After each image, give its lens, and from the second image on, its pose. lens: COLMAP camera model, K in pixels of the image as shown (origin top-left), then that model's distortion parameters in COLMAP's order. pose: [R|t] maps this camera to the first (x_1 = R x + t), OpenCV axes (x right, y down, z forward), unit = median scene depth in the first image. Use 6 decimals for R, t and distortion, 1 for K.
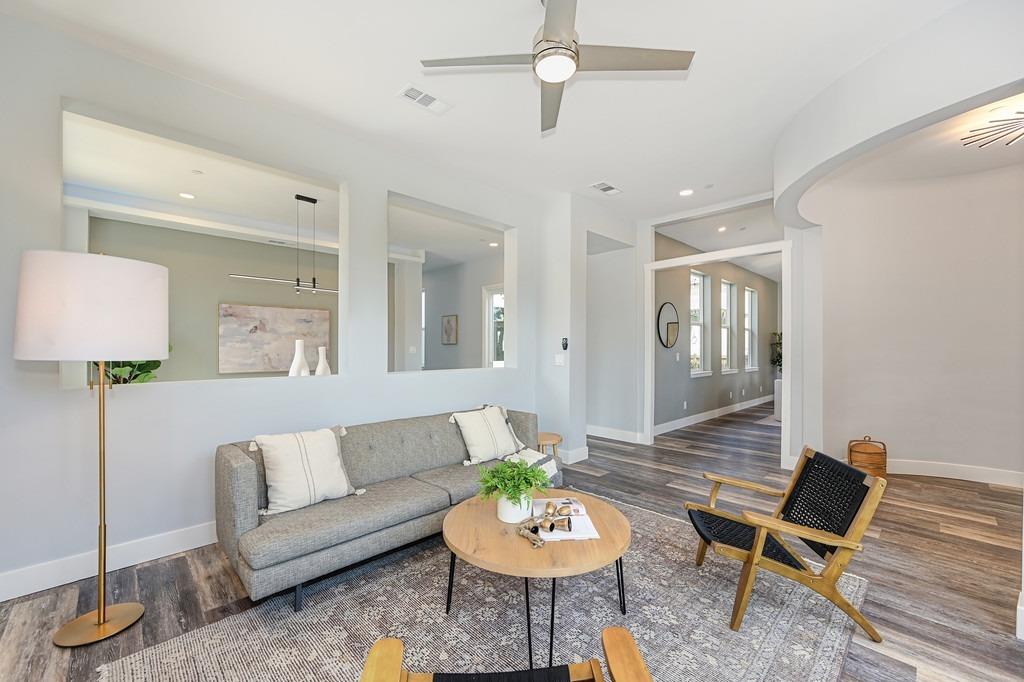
lens RADIAL K [[407.7, 0, 512.0], [0, 407.7, 341.0], [0, 0, 1]] dist [-0.000182, -0.000227]
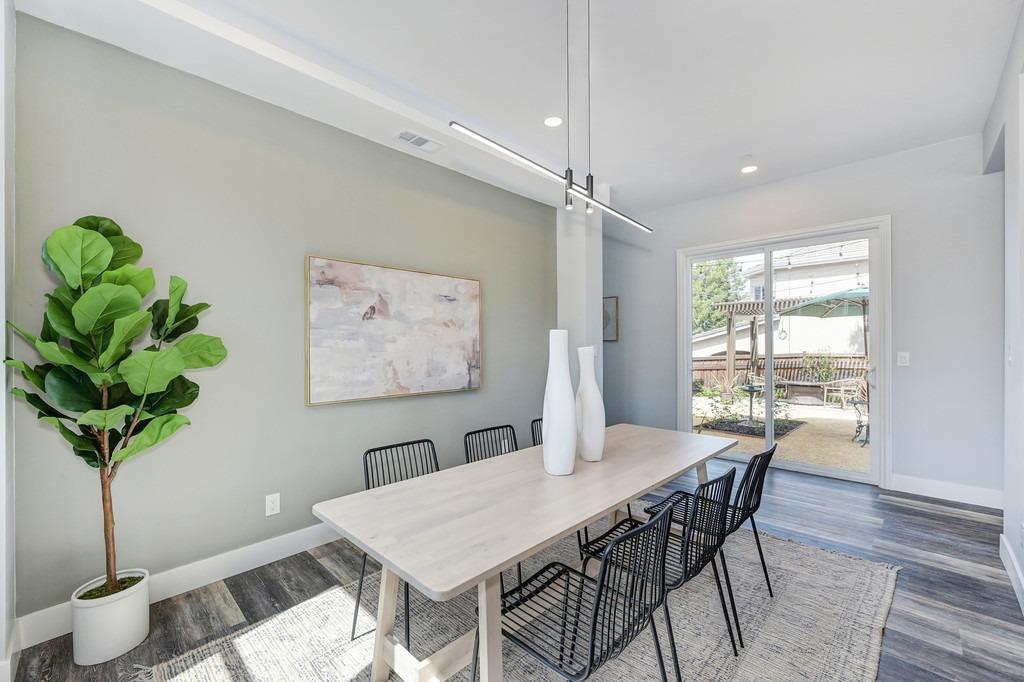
lens RADIAL K [[415.2, 0, 512.0], [0, 415.2, 341.0], [0, 0, 1]] dist [-0.010494, 0.000016]
pose [[0.999802, -0.007916, 0.018238, -0.468537], [0.007843, 0.999961, 0.004061, 0.005406], [-0.018270, -0.003917, 0.999825, 0.489080]]
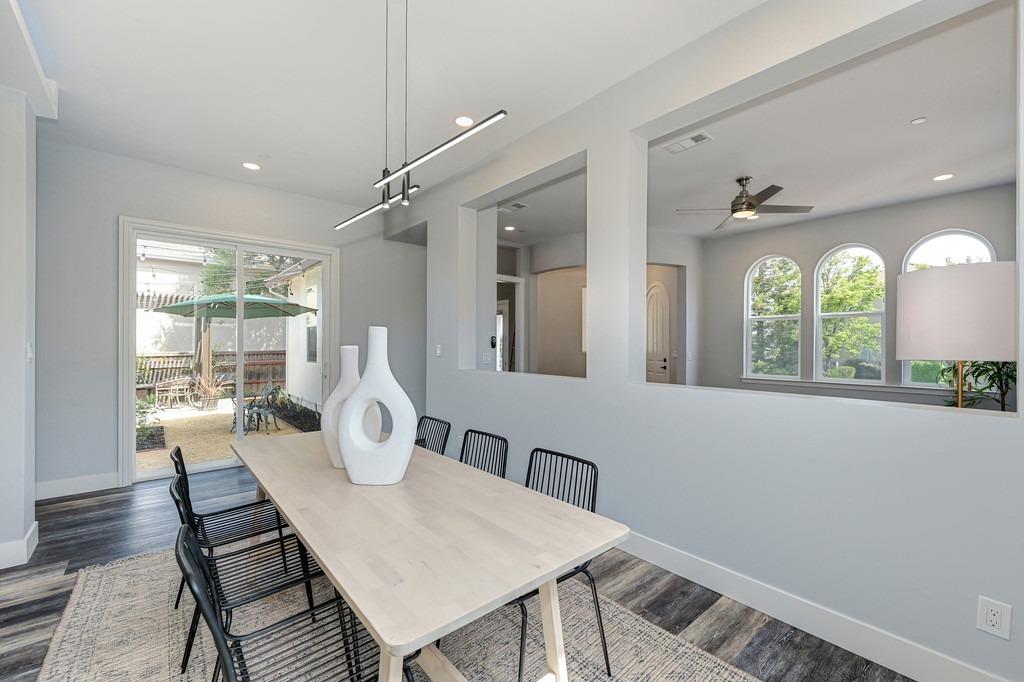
lens RADIAL K [[413.5, 0, 512.0], [0, 413.5, 341.0], [0, 0, 1]] dist [0.000129, 0.000016]
pose [[0.056416, 0.007679, 0.998378, -0.632516], [-0.020968, 0.999759, -0.006505, 0.007335], [-0.998187, -0.020567, 0.056563, 0.630185]]
